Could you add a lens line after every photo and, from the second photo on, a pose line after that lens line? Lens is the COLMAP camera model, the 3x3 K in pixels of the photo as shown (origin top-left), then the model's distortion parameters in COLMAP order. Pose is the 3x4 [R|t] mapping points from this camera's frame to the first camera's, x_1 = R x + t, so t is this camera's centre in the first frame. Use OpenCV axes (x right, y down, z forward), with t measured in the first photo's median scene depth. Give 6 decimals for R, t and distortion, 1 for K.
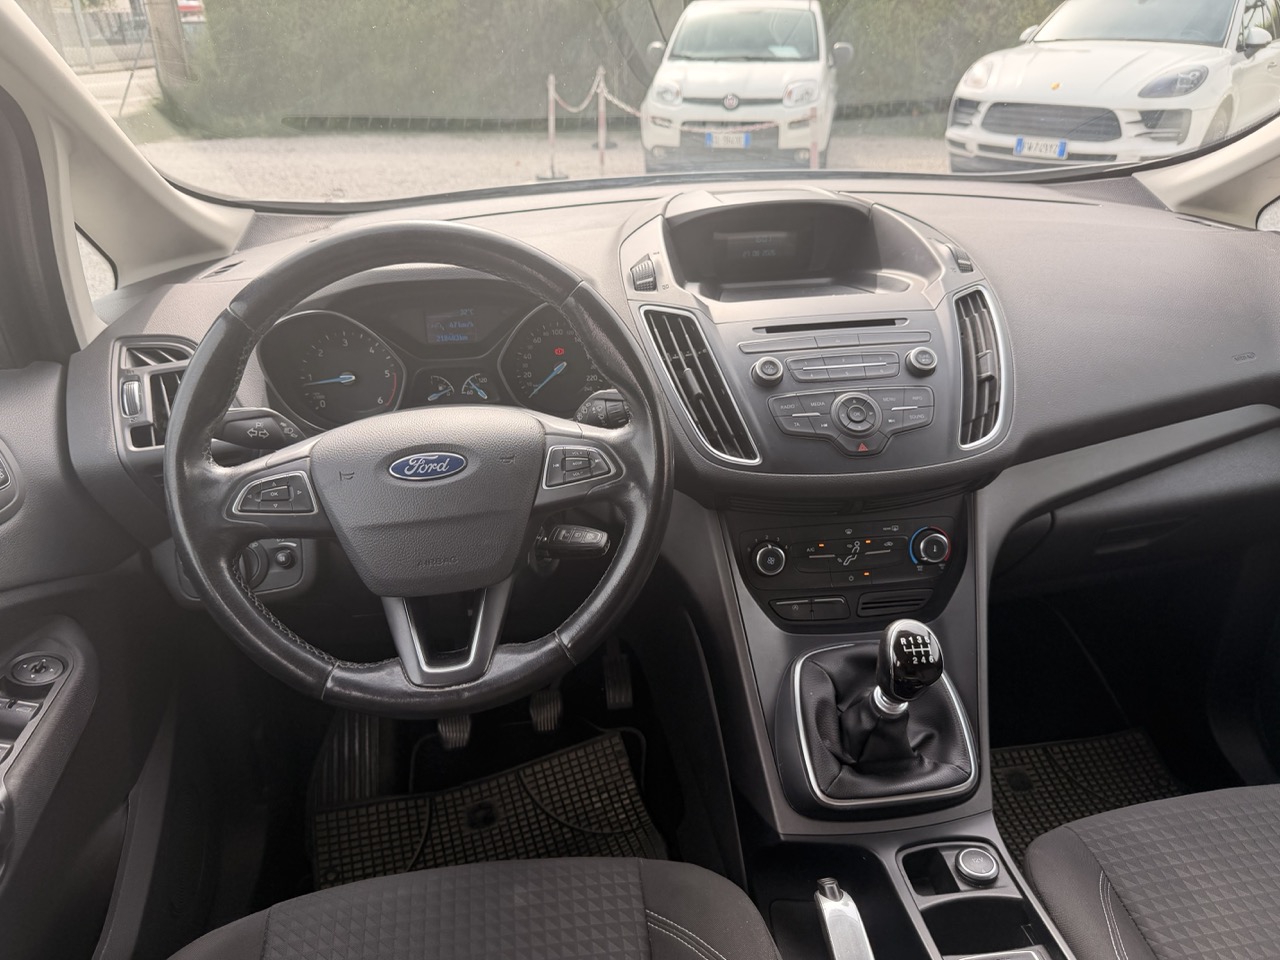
lens RADIAL K [[911.3, 0, 646.1], [0, 911.3, 476.1], [0, 0, 1]] dist [0.011190, -0.016790]
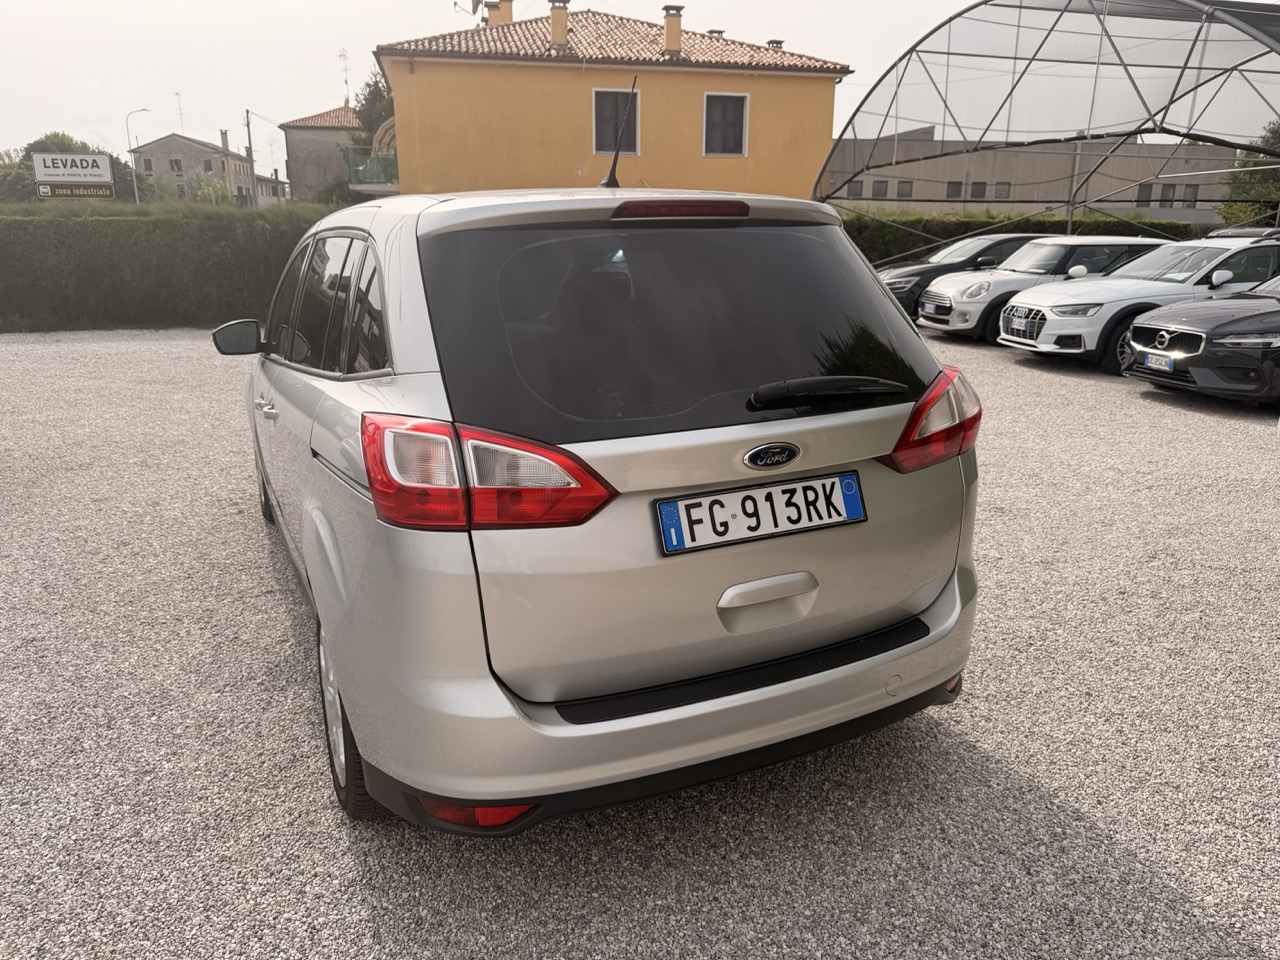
lens RADIAL K [[911.3, 0, 635.4], [0, 911.3, 477.7], [0, 0, 1]] dist [0.011190, -0.016790]
pose [[0.953024, -0.073555, 0.293827, -0.031398], [0.128684, 0.976490, -0.172936, 0.173508], [-0.274199, 0.202623, 0.940084, -0.424821]]
